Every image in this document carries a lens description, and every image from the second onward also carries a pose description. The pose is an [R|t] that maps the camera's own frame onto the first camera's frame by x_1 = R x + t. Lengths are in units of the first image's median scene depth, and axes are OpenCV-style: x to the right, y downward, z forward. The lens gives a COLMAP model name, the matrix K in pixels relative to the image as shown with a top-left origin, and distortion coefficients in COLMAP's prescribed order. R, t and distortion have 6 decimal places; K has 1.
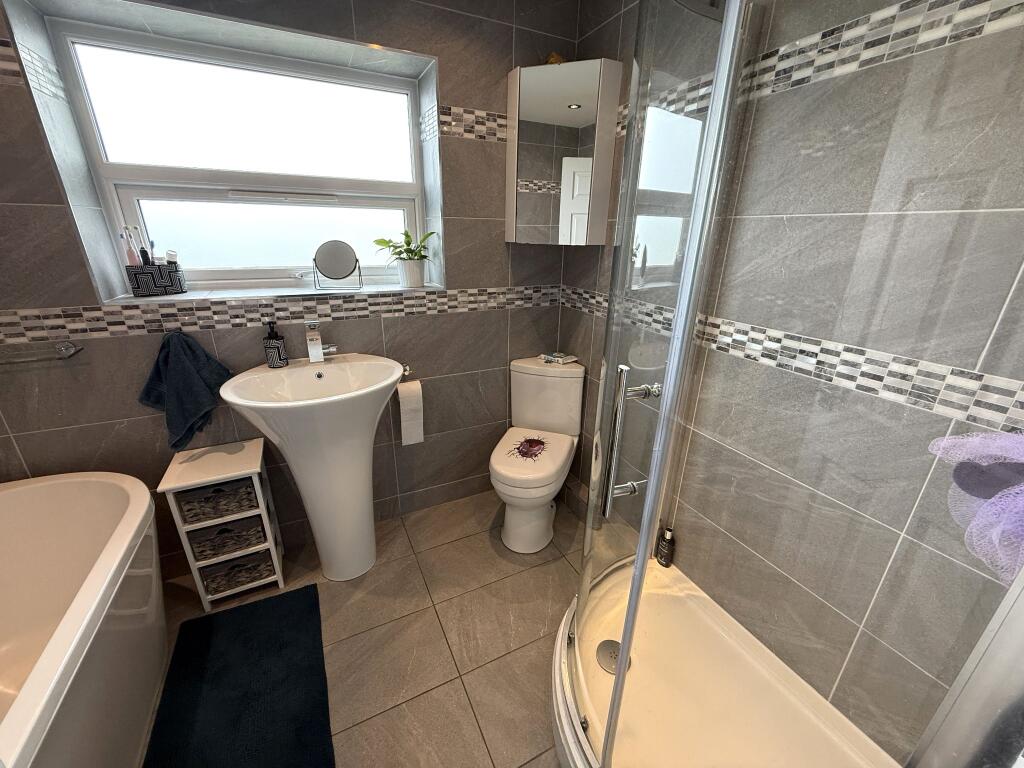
lens RADIAL K [[414.8, 0, 512.0], [0, 414.8, 384.0], [0, 0, 1]] dist [-0.000007, 0.000331]
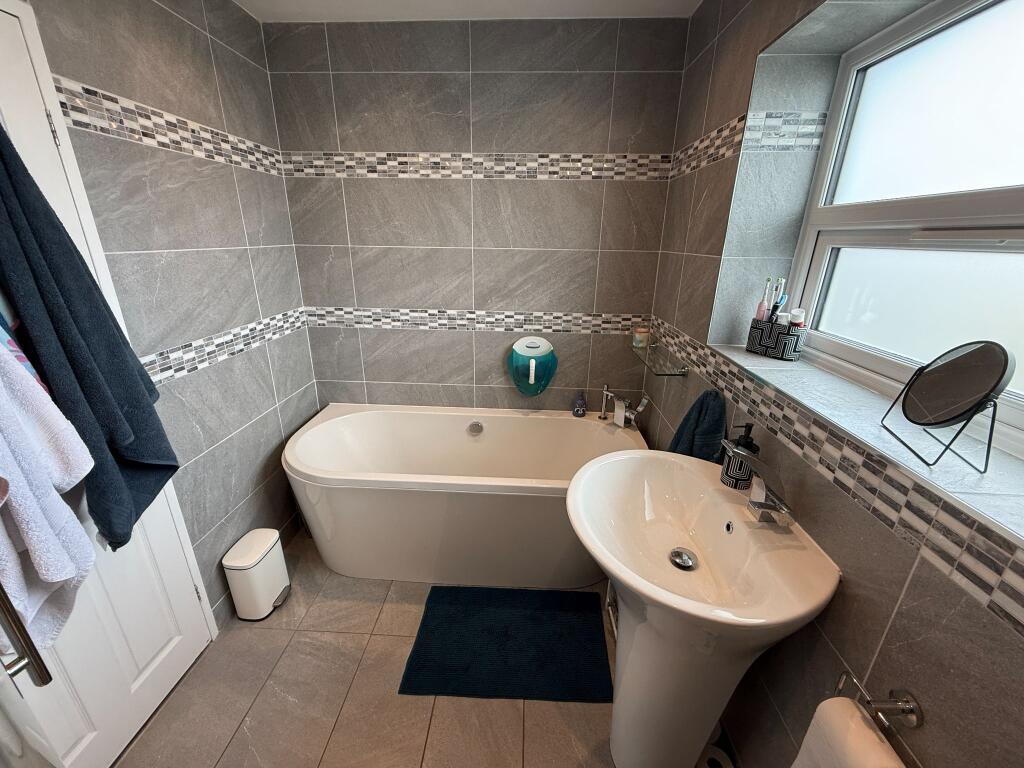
lens RADIAL K [[414.8, 0, 512.0], [0, 414.8, 384.0], [0, 0, 1]] dist [-0.000007, 0.000331]
pose [[-0.499587, 0.267451, -0.823943, 0.135149], [-0.327547, 0.822210, 0.465493, -0.352936], [0.801951, 0.502435, -0.323163, 0.791047]]
